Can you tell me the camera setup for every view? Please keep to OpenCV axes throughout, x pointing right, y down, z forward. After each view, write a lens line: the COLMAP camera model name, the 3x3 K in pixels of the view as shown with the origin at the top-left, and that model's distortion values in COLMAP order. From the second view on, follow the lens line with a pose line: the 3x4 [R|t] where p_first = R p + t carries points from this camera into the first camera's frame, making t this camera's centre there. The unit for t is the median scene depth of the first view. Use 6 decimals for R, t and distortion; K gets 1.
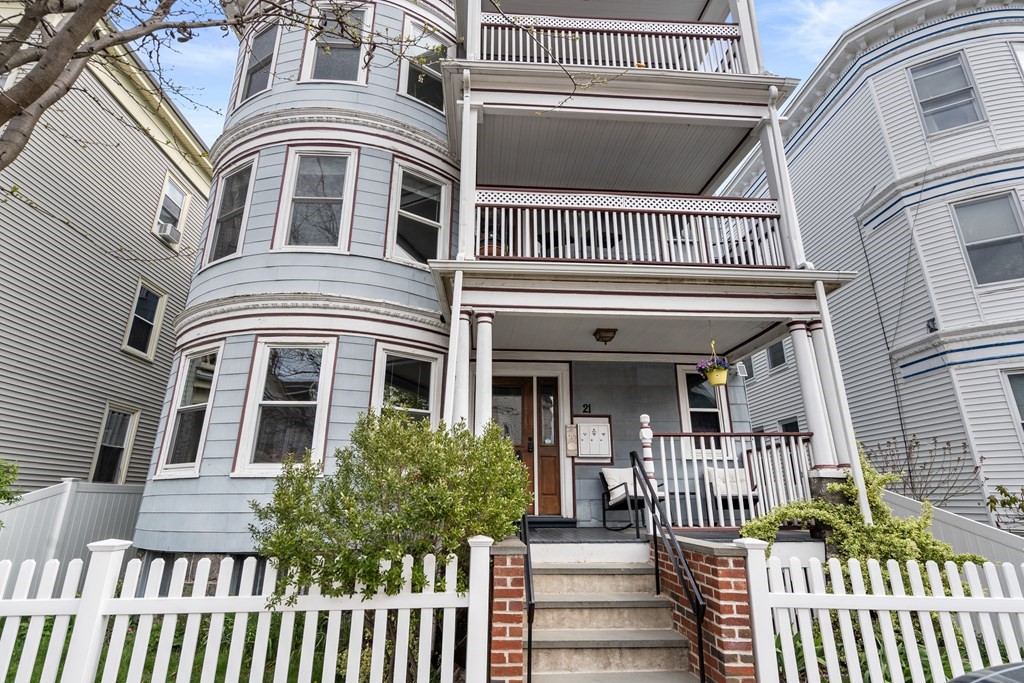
lens RADIAL K [[508.3, 0, 515.7], [0, 508.3, 340.5], [0, 0, 1]] dist [0.001424, 0.000927]
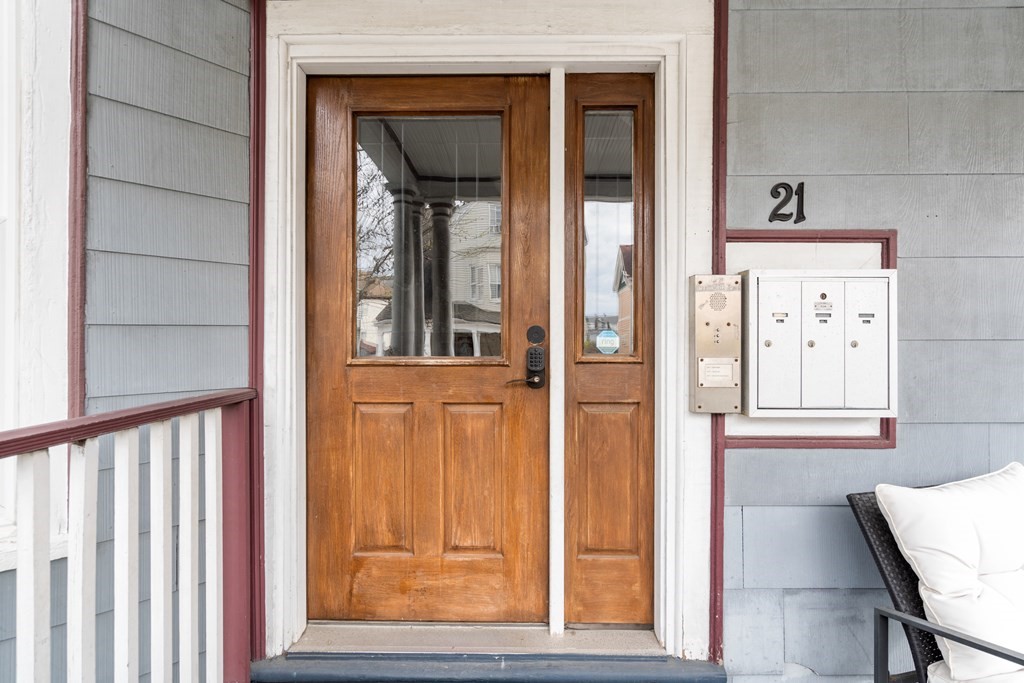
lens RADIAL K [[504.2, 0, 512.0], [0, 504.2, 341.5], [0, 0, 1]] dist [-0.000144, 0.000383]
pose [[0.997049, 0.001225, -0.076754, 0.040588], [0.022838, 0.949862, 0.311834, 0.137462], [0.073287, -0.312667, 0.947031, 0.872333]]
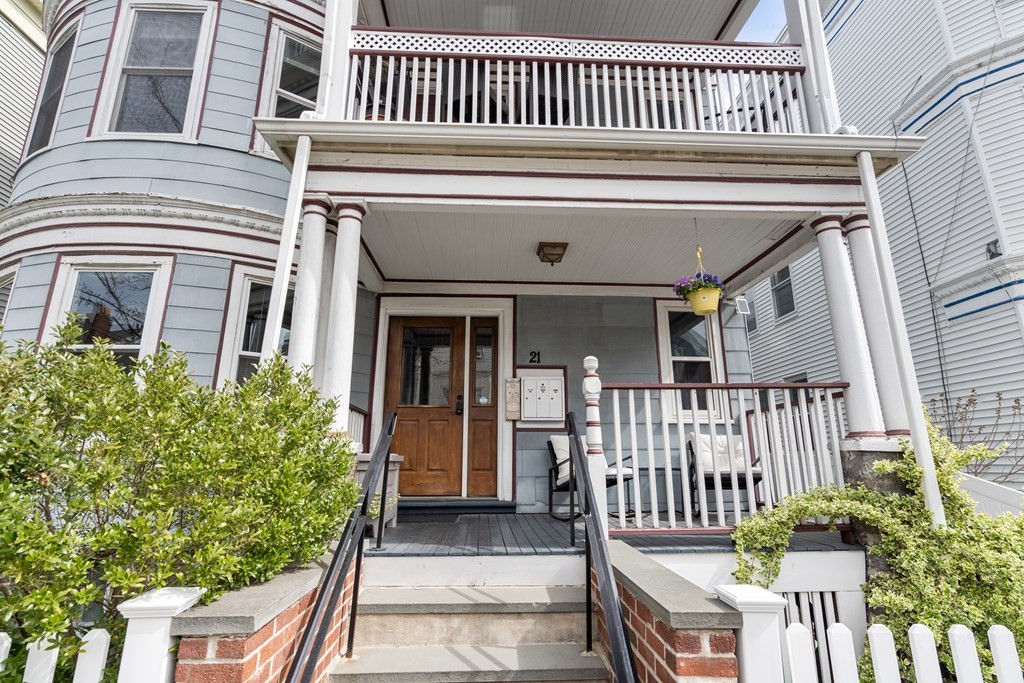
lens RADIAL K [[504.2, 0, 512.0], [0, 504.2, 341.5], [0, 0, 1]] dist [-0.000144, 0.000383]
pose [[0.999899, -0.005486, -0.013124, 0.132958], [0.006397, 0.997499, 0.070395, 0.065976], [0.012705, -0.070472, 0.997433, 0.291876]]
